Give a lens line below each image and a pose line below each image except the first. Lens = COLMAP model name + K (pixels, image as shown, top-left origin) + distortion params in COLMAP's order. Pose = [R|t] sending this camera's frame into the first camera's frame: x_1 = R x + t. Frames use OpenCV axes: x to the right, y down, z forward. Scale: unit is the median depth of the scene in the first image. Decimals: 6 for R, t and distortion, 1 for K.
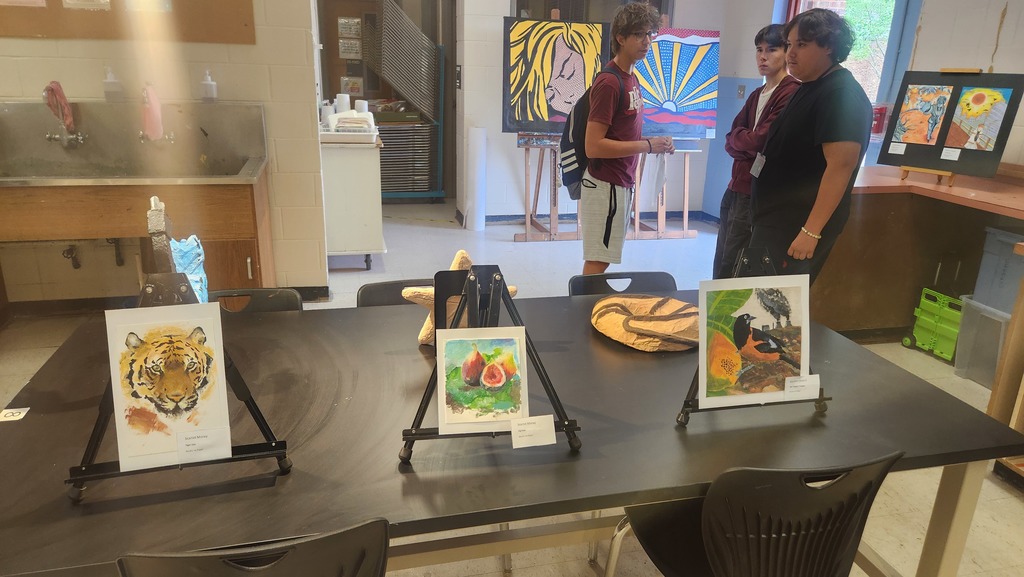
lens RADIAL K [[693.4, 0, 512.0], [0, 693.4, 288.5], [0, 0, 1]] dist [0.003300, -0.002930]
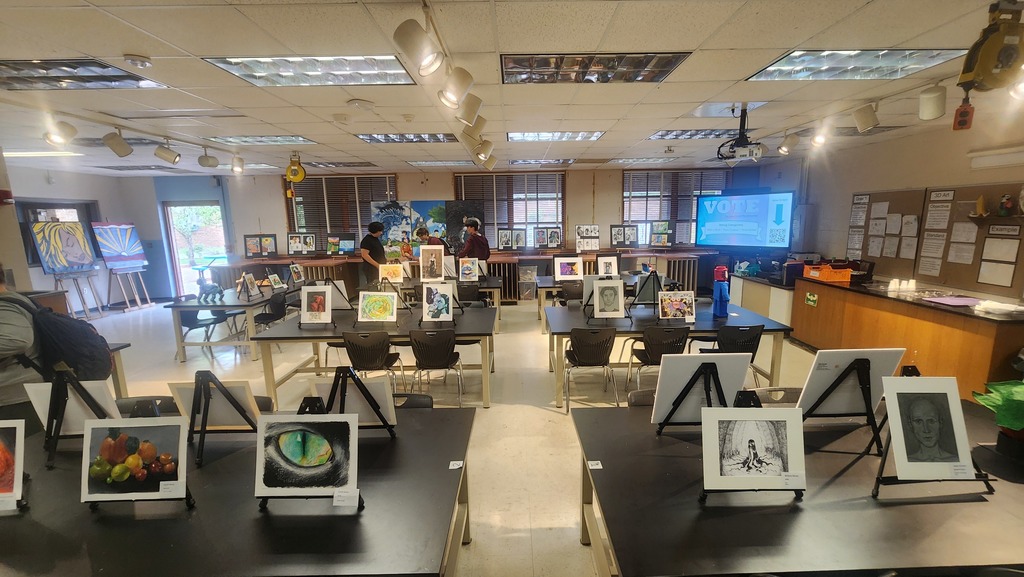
lens RADIAL K [[396.5, 0, 512.0], [0, 396.5, 288.5], [0, 0, 1]] dist [0.002059, 0.000232]
pose [[0.225538, -0.199225, 0.953647, -1.265954], [0.324911, 0.938208, 0.119158, 0.184858], [-0.918458, 0.282976, 0.276331, -0.885726]]
